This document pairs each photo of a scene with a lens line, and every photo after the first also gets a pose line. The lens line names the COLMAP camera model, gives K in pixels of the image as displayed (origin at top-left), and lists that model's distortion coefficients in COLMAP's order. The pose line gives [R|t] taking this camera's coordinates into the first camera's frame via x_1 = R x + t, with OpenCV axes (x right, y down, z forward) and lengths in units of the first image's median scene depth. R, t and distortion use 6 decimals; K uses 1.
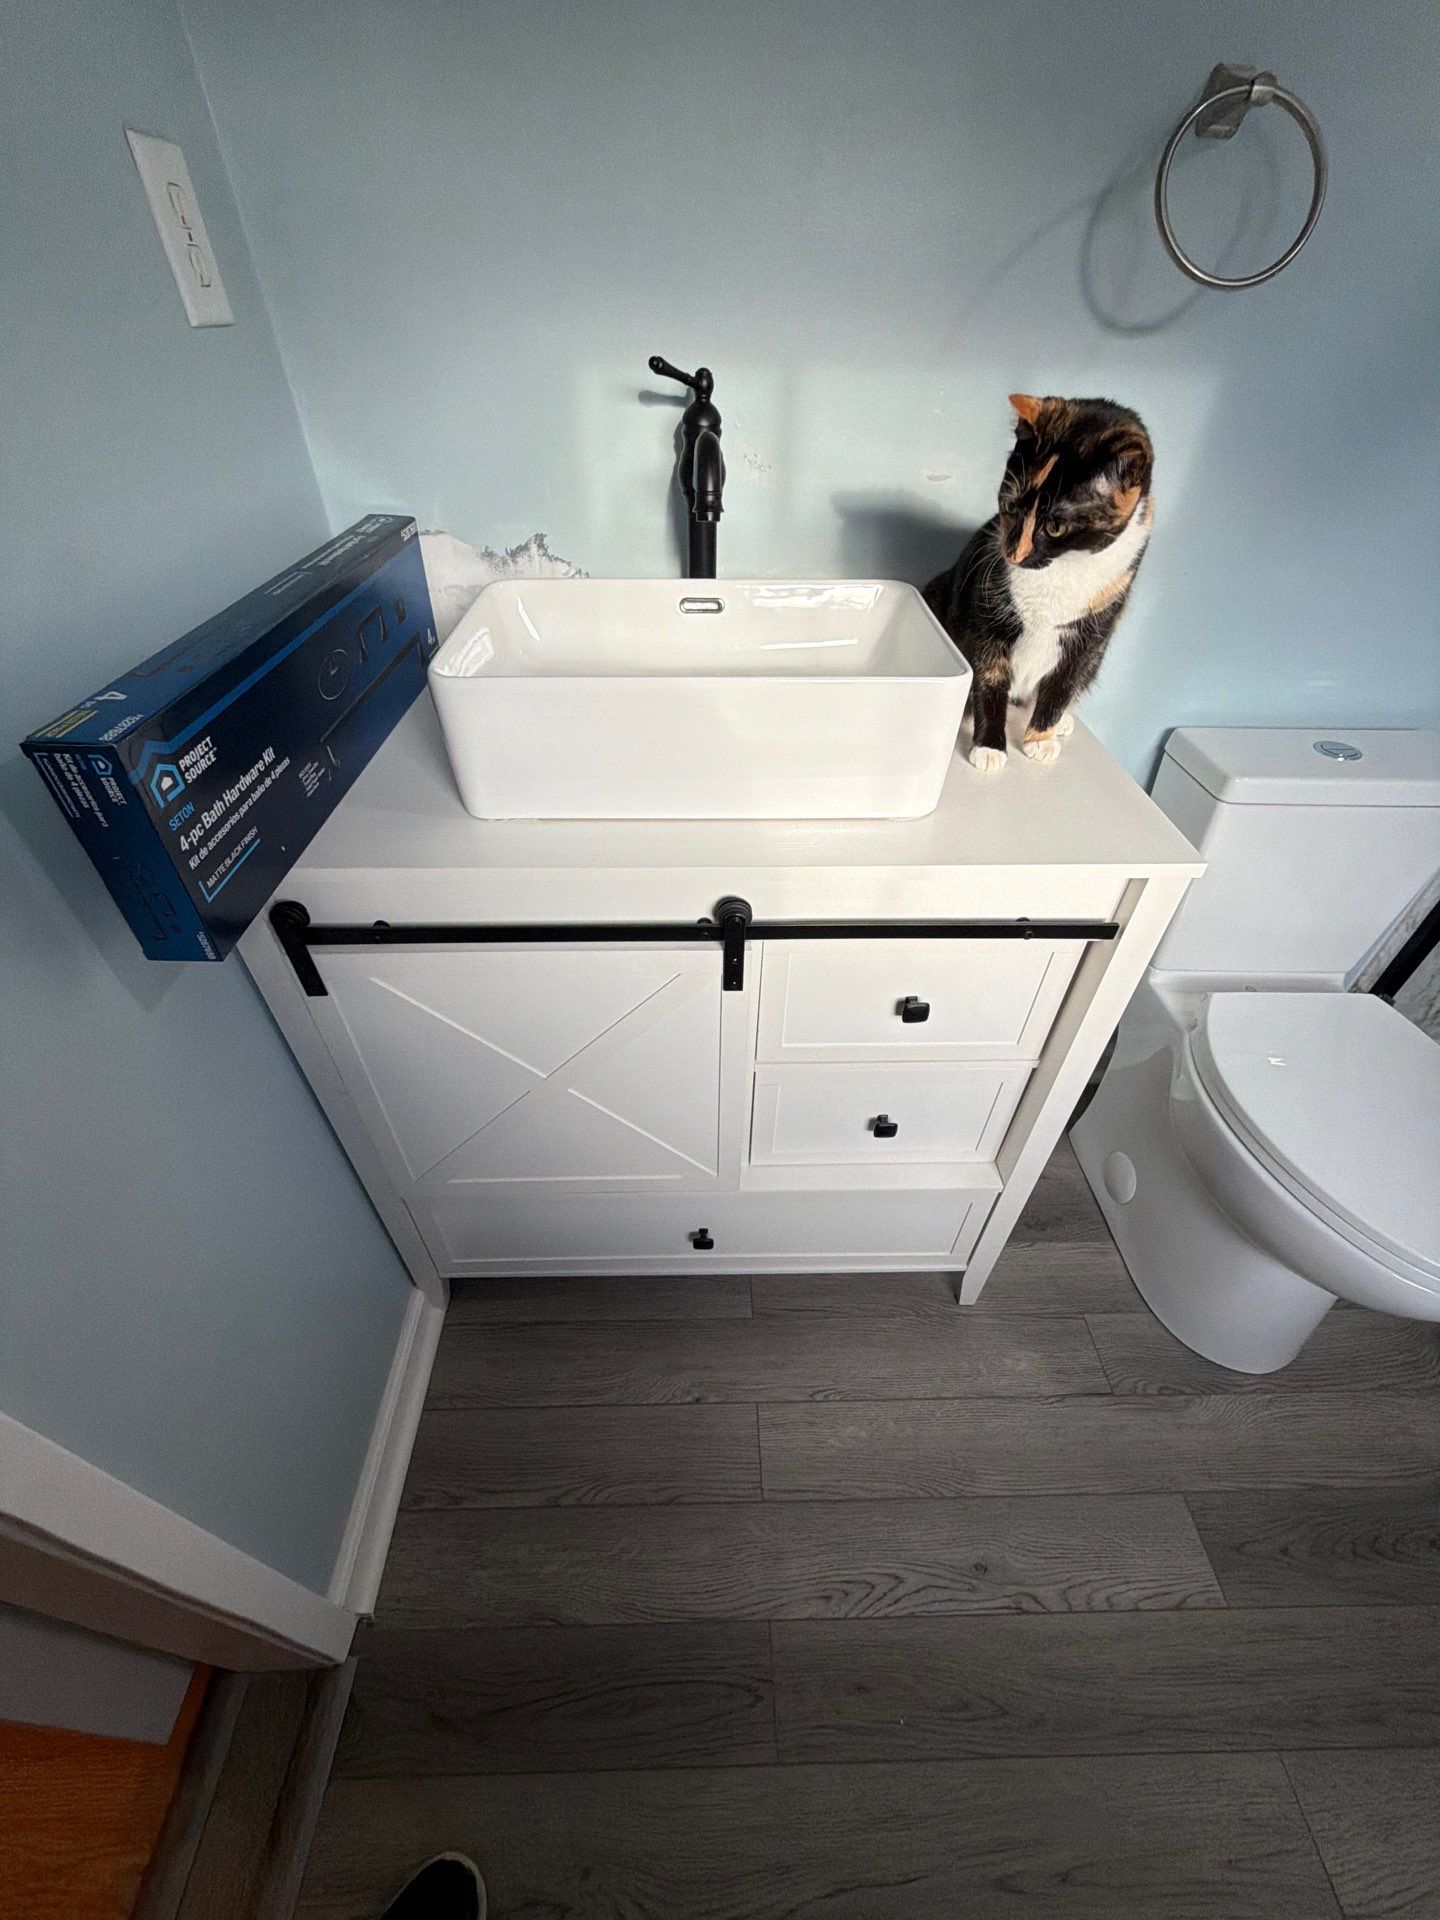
lens RADIAL K [[765.3, 0, 716.3], [0, 765.3, 957.9], [0, 0, 1]] dist [0.000199, -0.000057]
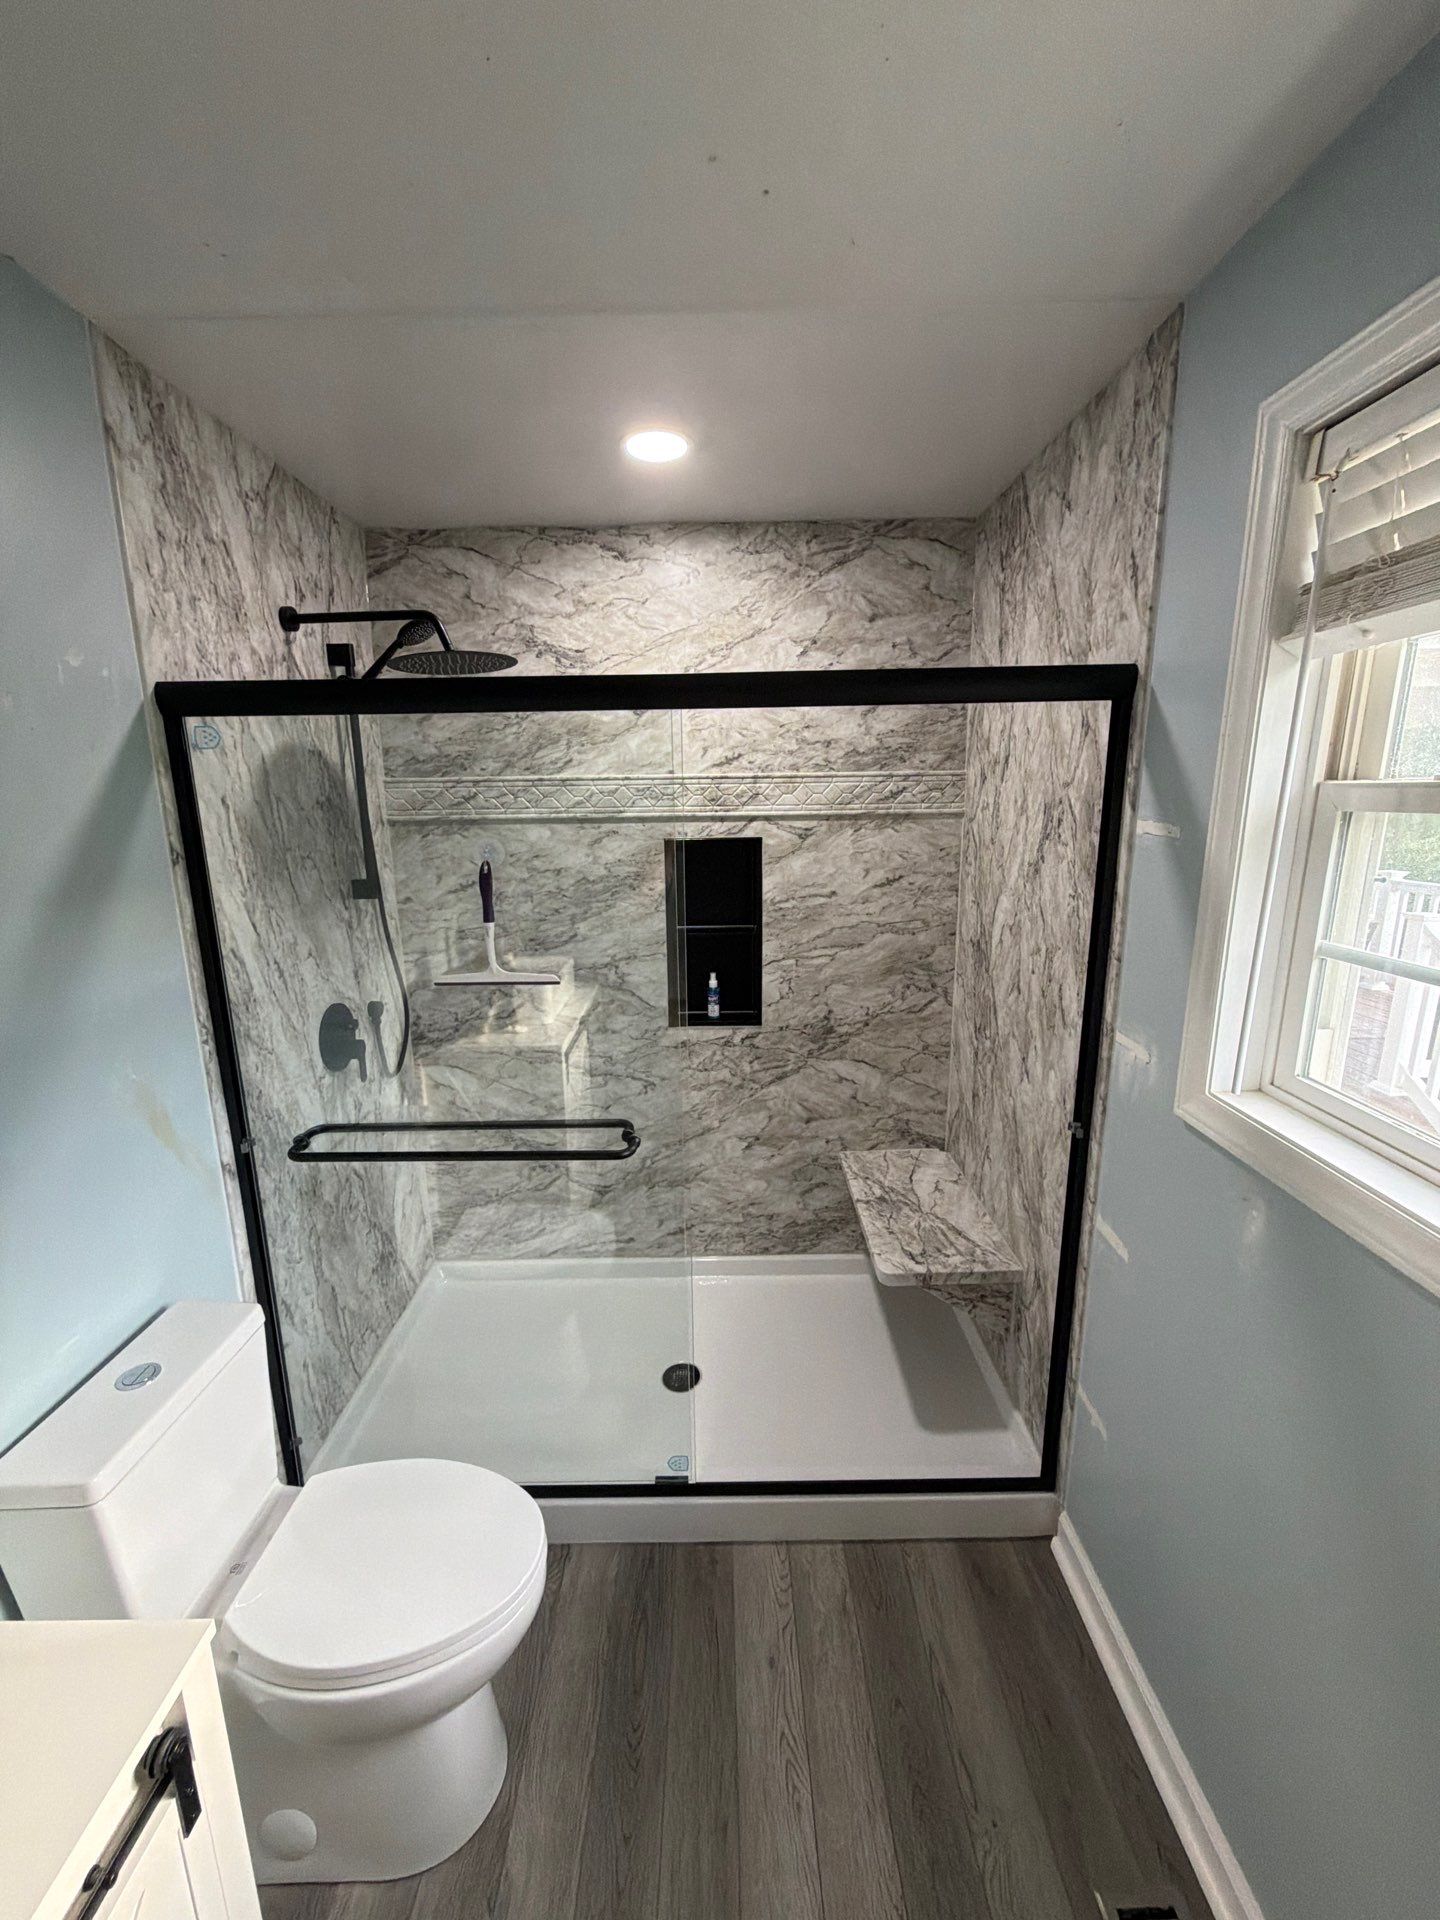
lens RADIAL K [[765.3, 0, 716.3], [0, 765.3, 957.9], [0, 0, 1]] dist [0.000199, -0.000057]
pose [[0.020683, -0.218921, 0.975523, -0.140739], [0.669084, 0.728056, 0.149200, -0.352163], [-0.742899, 0.649621, 0.161535, -0.225129]]
